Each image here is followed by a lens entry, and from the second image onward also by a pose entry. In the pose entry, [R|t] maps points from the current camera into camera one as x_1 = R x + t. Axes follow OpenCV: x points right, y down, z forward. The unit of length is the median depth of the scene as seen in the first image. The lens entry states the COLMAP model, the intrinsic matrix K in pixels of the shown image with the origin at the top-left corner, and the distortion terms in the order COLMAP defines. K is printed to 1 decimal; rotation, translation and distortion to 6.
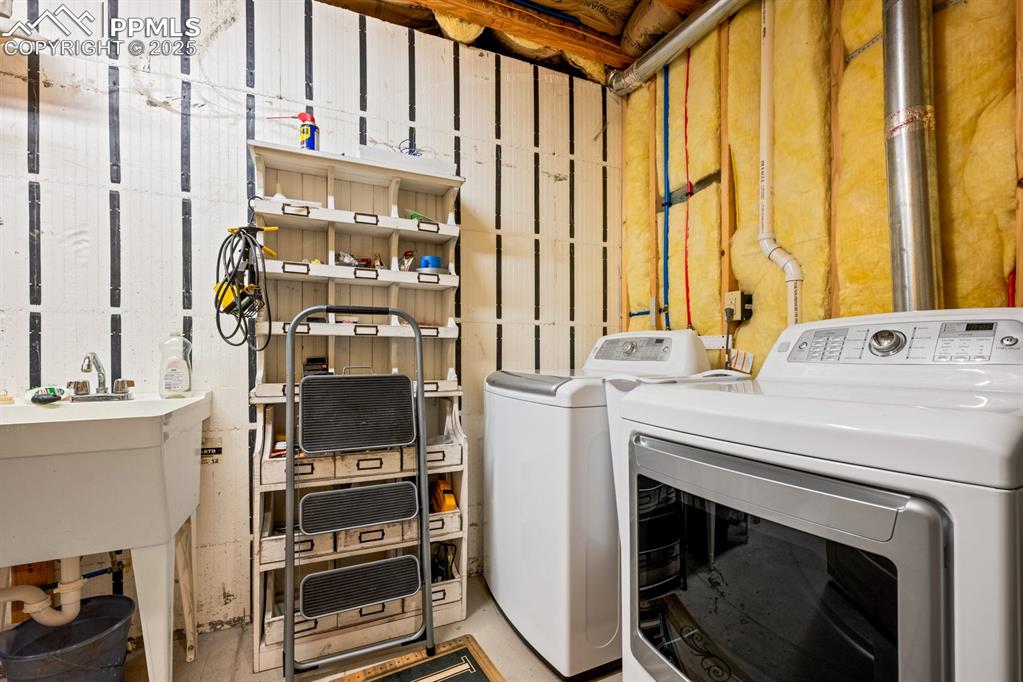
lens RADIAL K [[420.8, 0, 502.8], [0, 420.8, 358.7], [0, 0, 1]] dist [-0.002780, 0.000339]
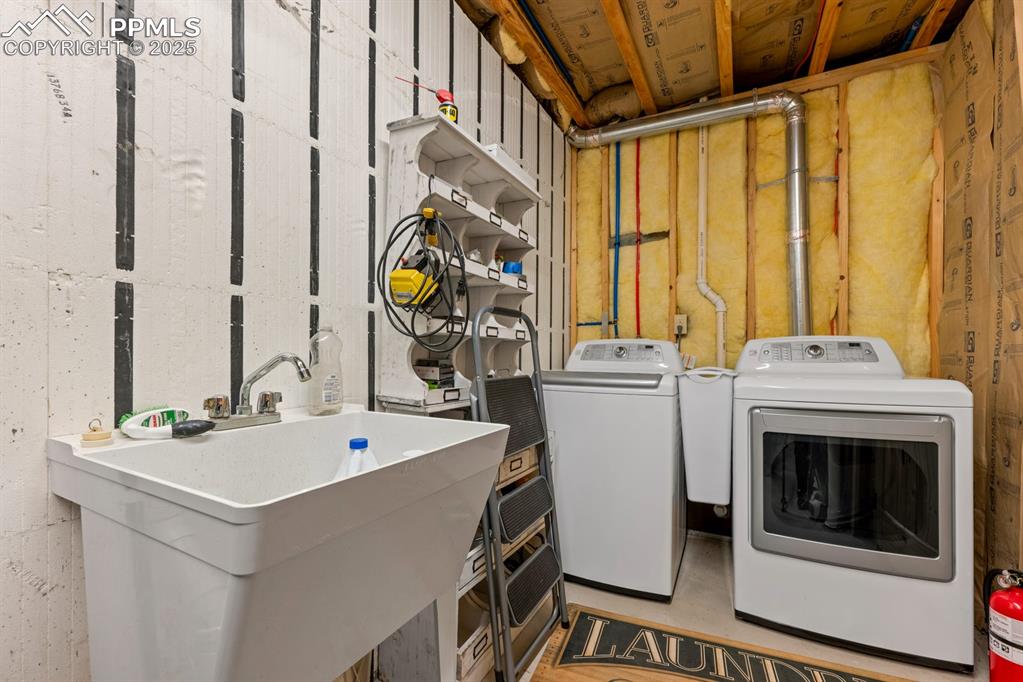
lens RADIAL K [[420.8, 0, 499.5], [0, 420.8, 357.8], [0, 0, 1]] dist [-0.002780, 0.000339]
pose [[0.803015, 0.000044, 0.595959, -0.964847], [0.001656, 0.999996, -0.002305, -0.004397], [-0.595957, 0.002838, 0.803012, 0.210055]]
